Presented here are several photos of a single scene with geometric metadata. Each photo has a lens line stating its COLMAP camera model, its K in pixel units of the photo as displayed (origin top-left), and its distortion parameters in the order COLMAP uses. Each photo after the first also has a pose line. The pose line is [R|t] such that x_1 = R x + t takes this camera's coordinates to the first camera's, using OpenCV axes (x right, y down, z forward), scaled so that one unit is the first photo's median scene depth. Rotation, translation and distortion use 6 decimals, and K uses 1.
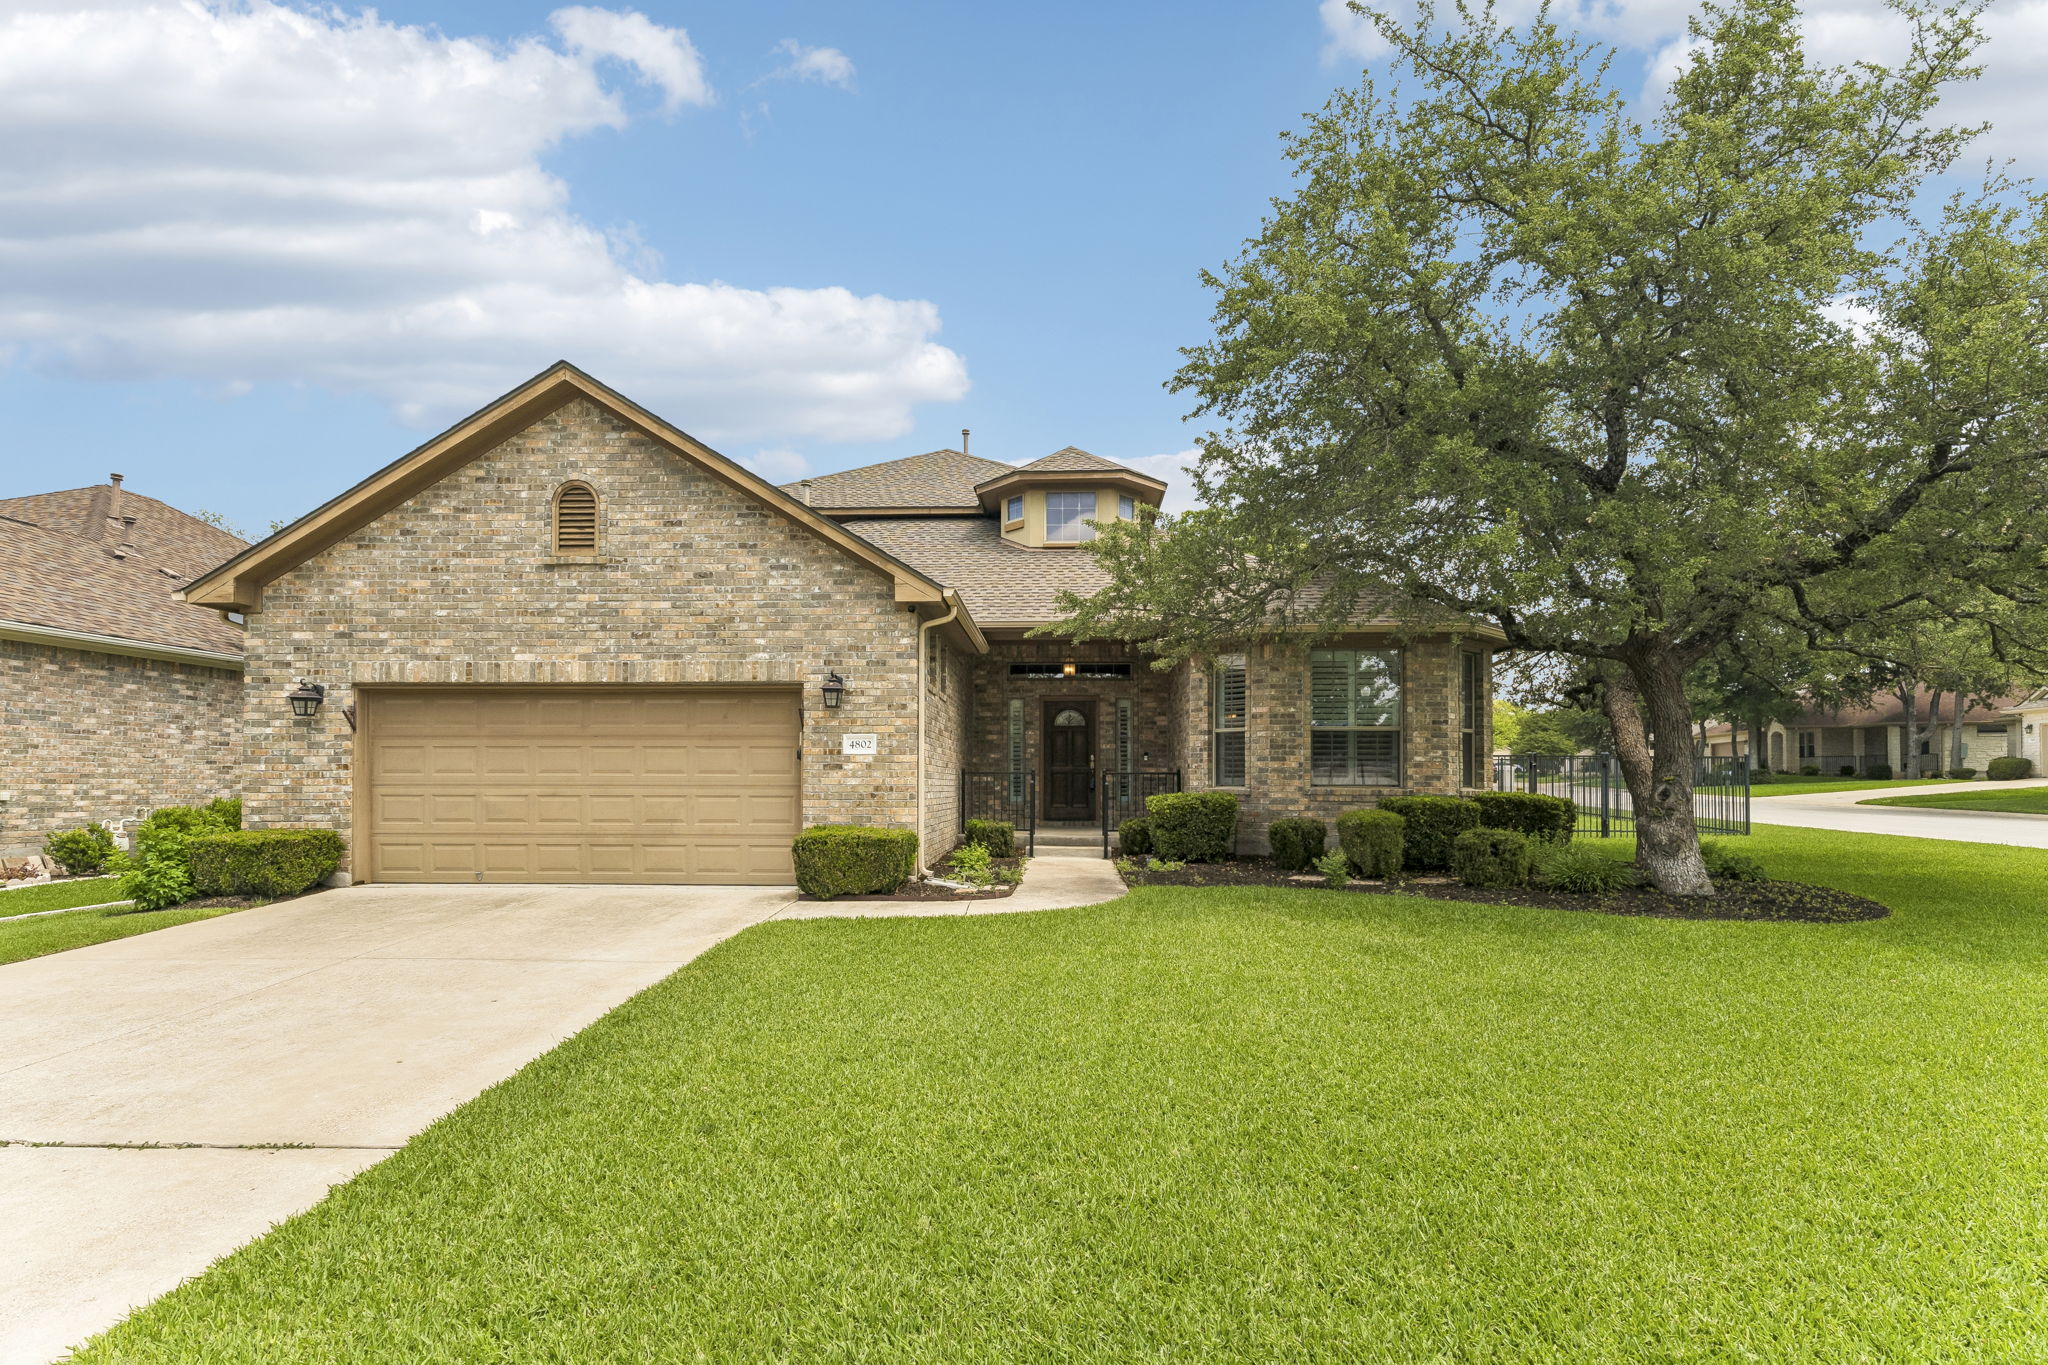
lens RADIAL K [[951.0, 0, 1029.6], [0, 951.0, 664.6], [0, 0, 1]] dist [0.000563, 0.000019]
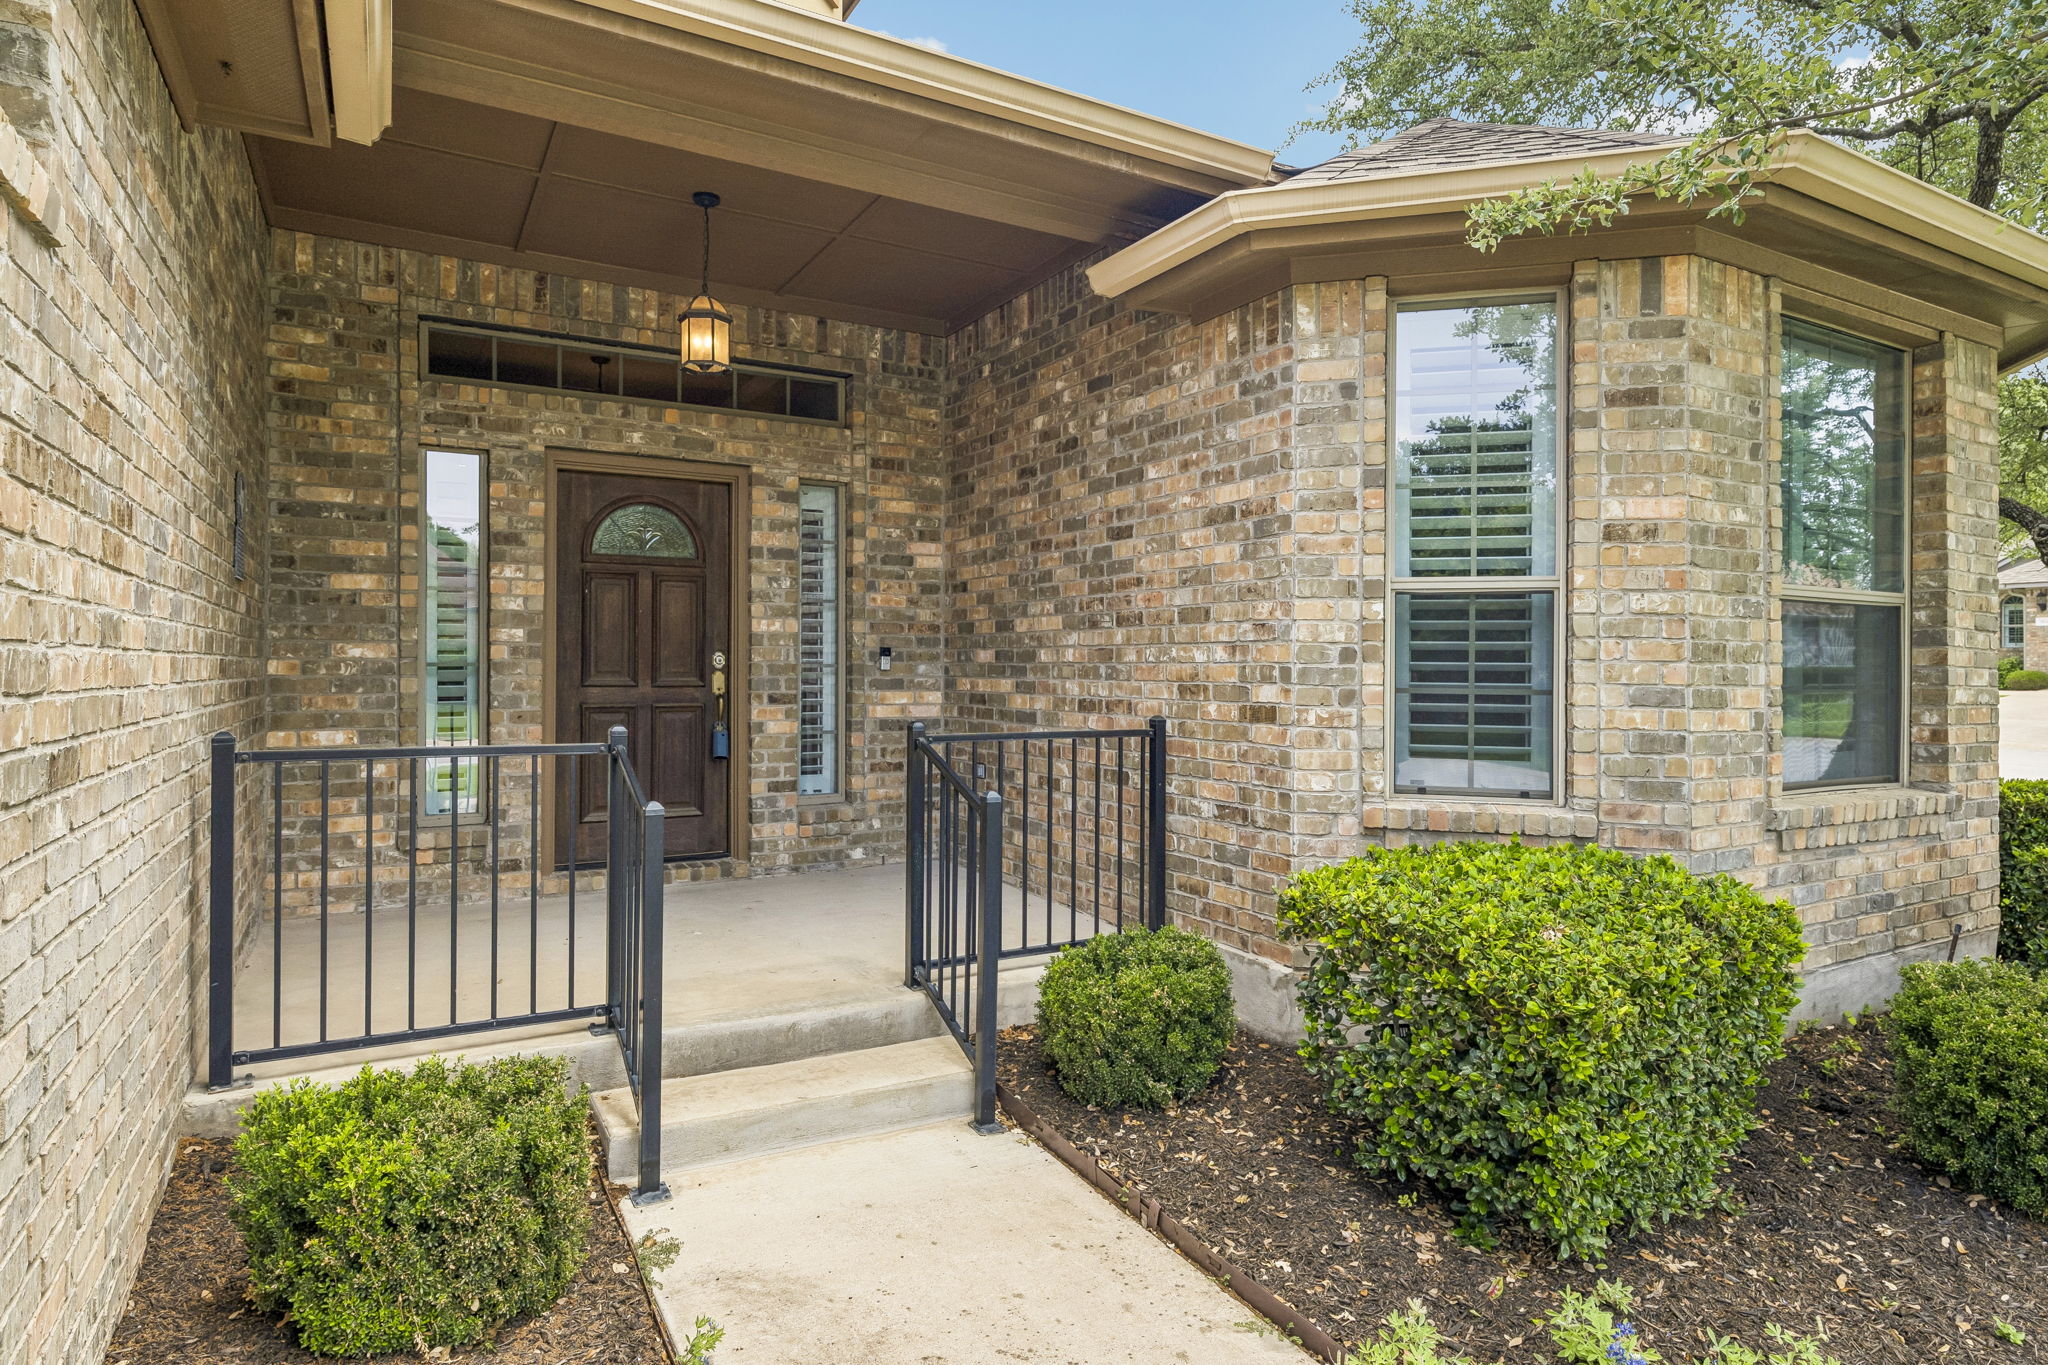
lens RADIAL K [[1122.3, 0, 1025.6], [0, 1122.3, 658.9], [0, 0, 1]] dist [0.000188, 0.000007]
pose [[0.848332, 0.006929, 0.529420, -0.046238], [-0.070055, 0.992592, 0.099263, 0.052831], [-0.524810, -0.121297, 0.842533, 0.628713]]
